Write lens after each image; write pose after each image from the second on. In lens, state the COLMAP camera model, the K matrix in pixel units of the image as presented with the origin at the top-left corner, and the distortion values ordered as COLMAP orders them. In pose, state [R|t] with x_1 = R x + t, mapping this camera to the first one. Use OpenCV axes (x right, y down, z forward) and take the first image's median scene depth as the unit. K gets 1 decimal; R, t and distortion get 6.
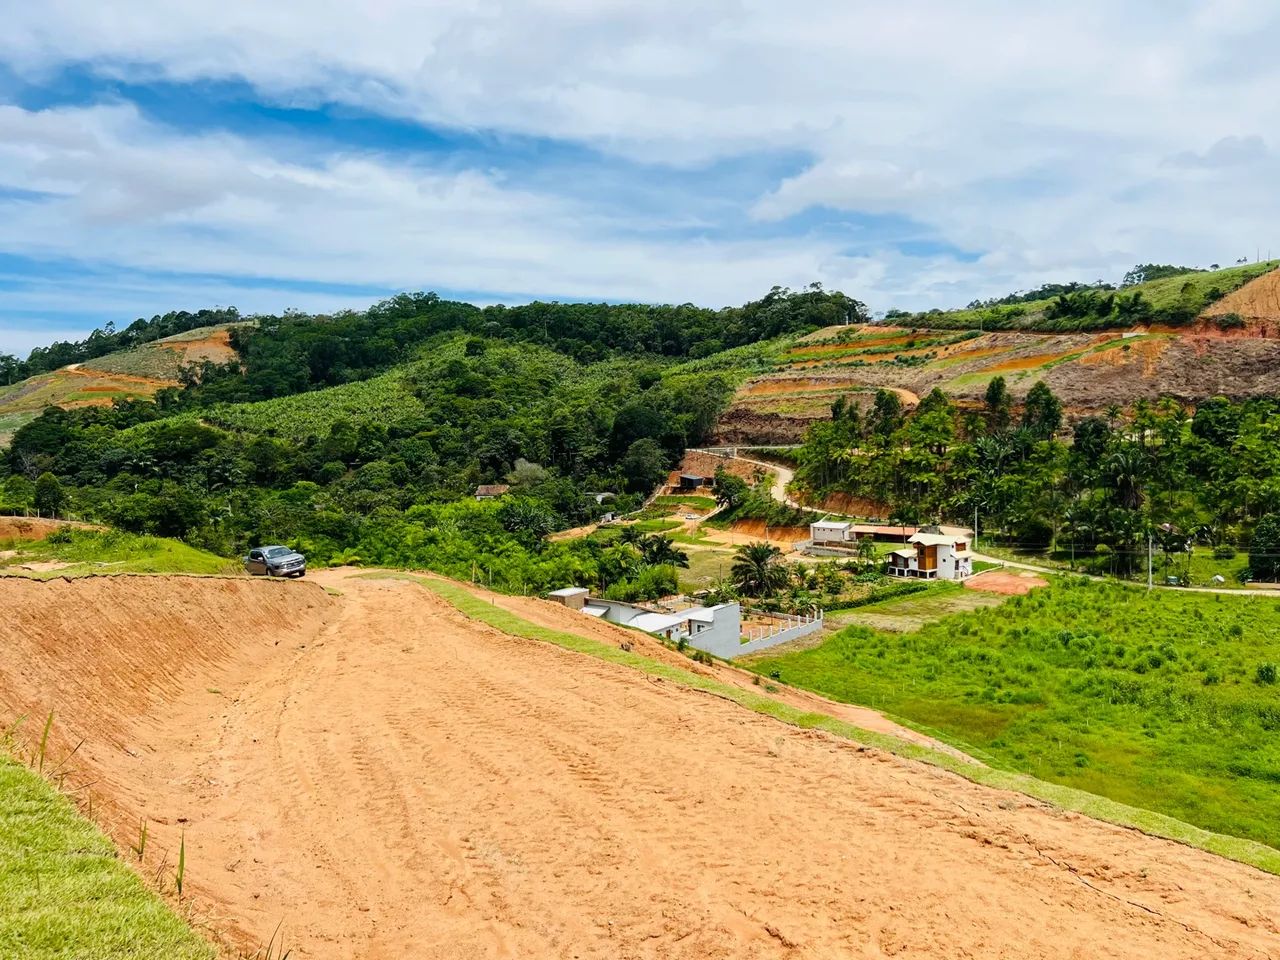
lens RADIAL K [[950.0, 0, 640.1], [0, 950.0, 483.5], [0, 0, 1]] dist [0.072202, -0.100401]
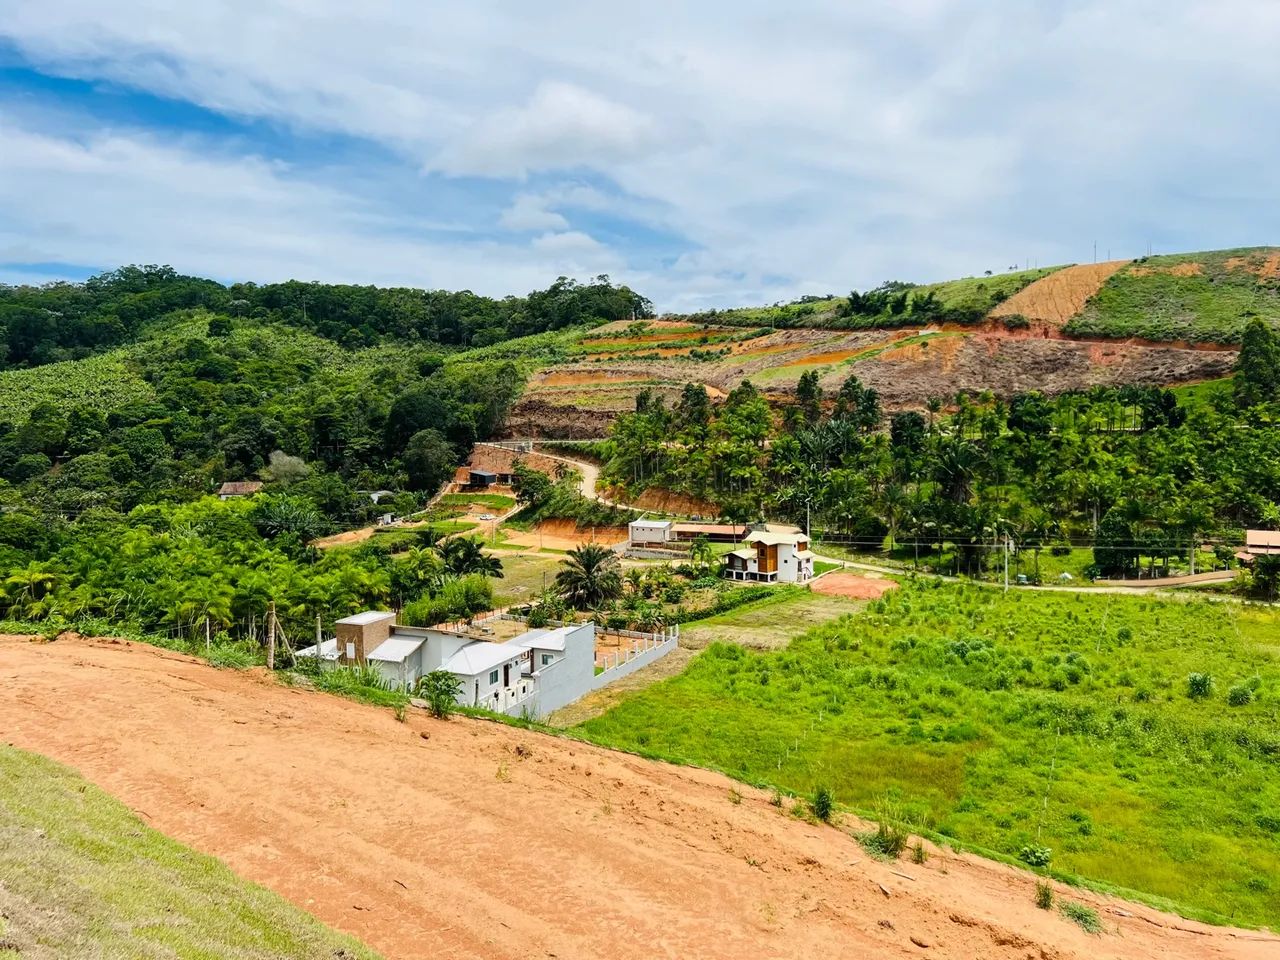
lens RADIAL K [[950.0, 0, 634.8], [0, 950.0, 472.6], [0, 0, 1]] dist [0.072202, -0.100401]
pose [[0.971445, 0.003539, 0.237240, -0.022398], [-0.000096, 0.999895, -0.014525, 0.006439], [-0.237266, 0.014088, 0.971343, 0.108896]]
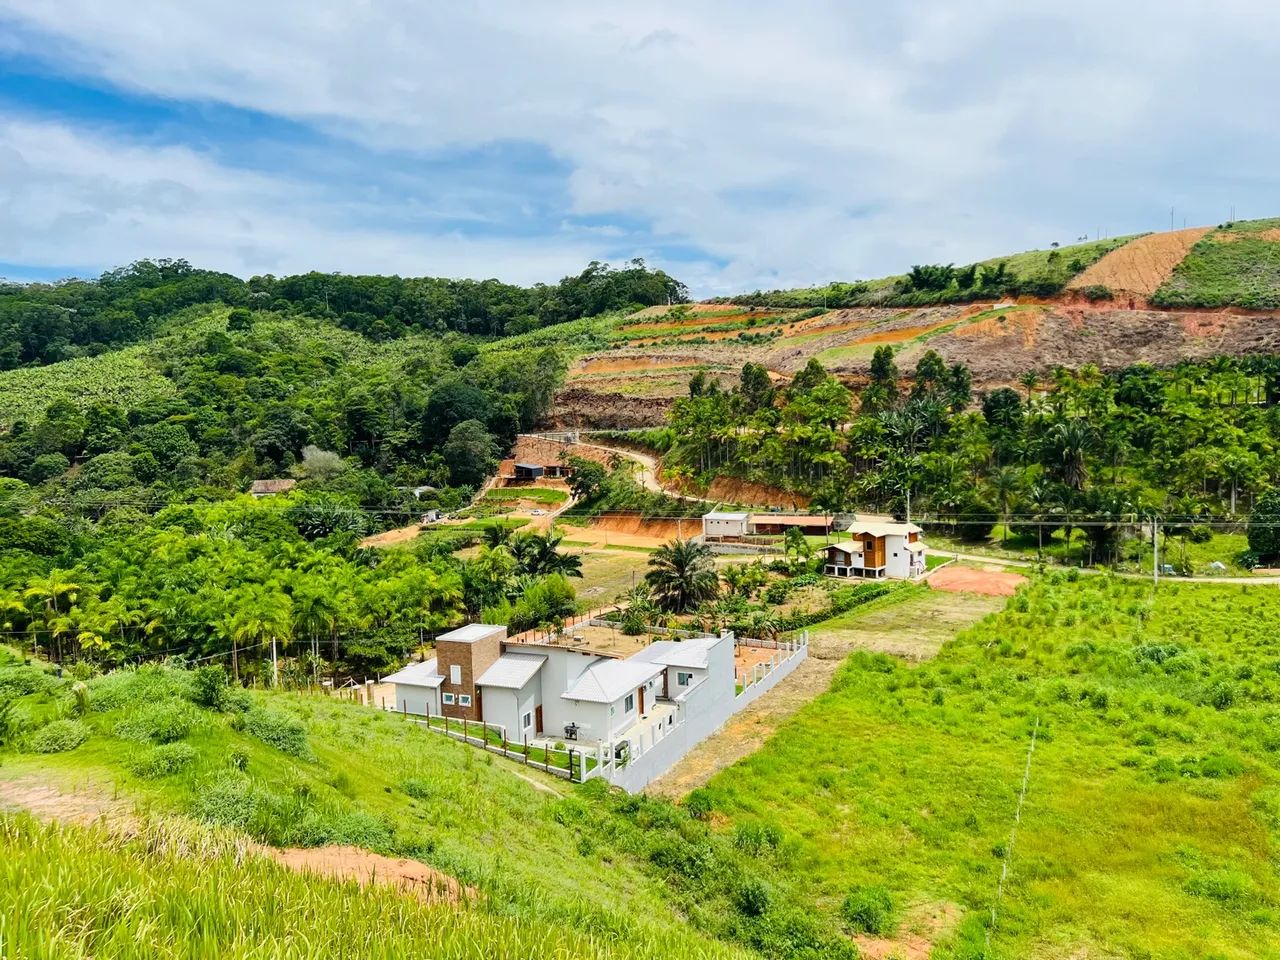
lens RADIAL K [[950.0, 0, 646.5], [0, 950.0, 487.5], [0, 0, 1]] dist [0.072202, -0.100401]
pose [[0.972272, -0.018316, 0.233133, -0.047262], [0.017494, 0.999831, 0.005593, 0.010595], [-0.233196, -0.001359, 0.972429, 0.181779]]
